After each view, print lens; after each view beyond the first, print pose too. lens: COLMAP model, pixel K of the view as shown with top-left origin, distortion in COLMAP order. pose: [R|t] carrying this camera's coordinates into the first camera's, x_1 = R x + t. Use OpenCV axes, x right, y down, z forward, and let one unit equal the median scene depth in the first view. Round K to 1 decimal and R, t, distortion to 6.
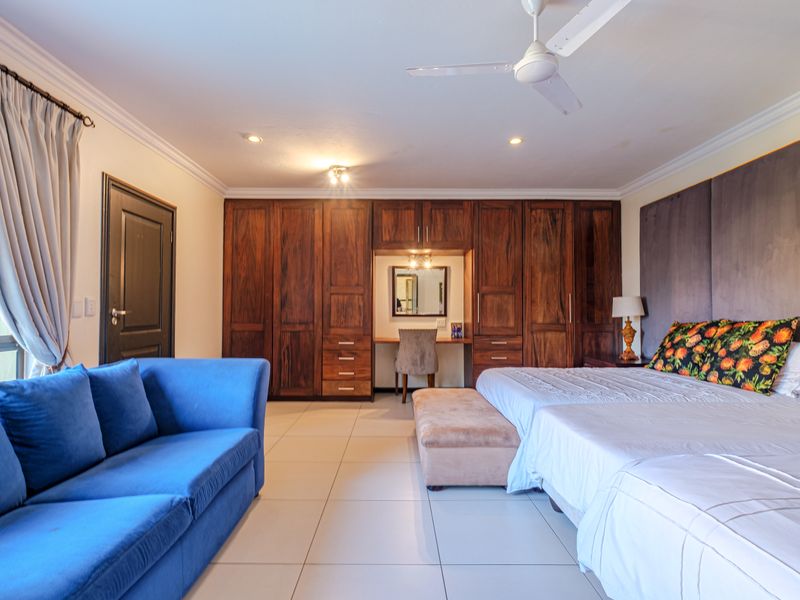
lens RADIAL K [[393.7, 0, 400.0], [0, 393.7, 300.0], [0, 0, 1]] dist [-0.001177, 0.000049]
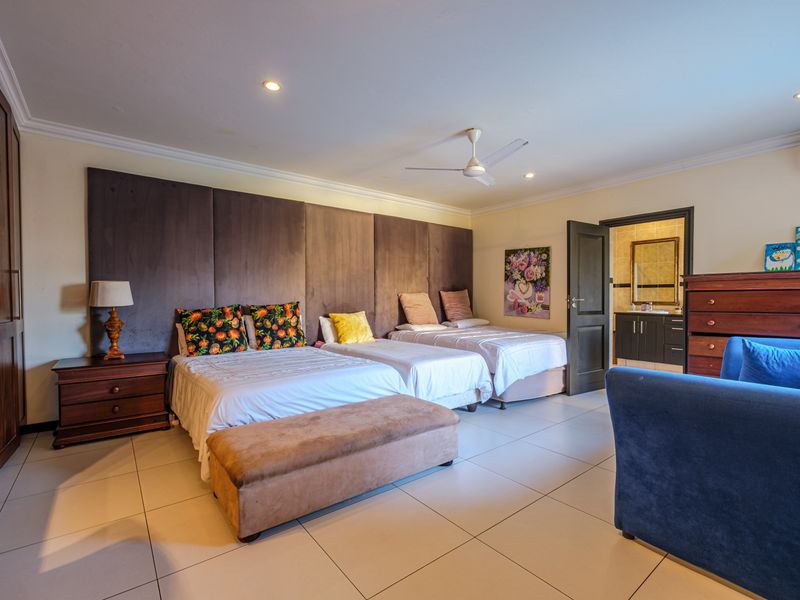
lens RADIAL K [[393.7, 0, 400.0], [0, 393.7, 300.0], [0, 0, 1]] dist [-0.001177, 0.000049]
pose [[-0.604731, 0.004211, 0.796419, -0.551951], [-0.013639, 0.999785, -0.015642, 0.046782], [-0.796313, -0.020321, -0.604544, 1.380713]]
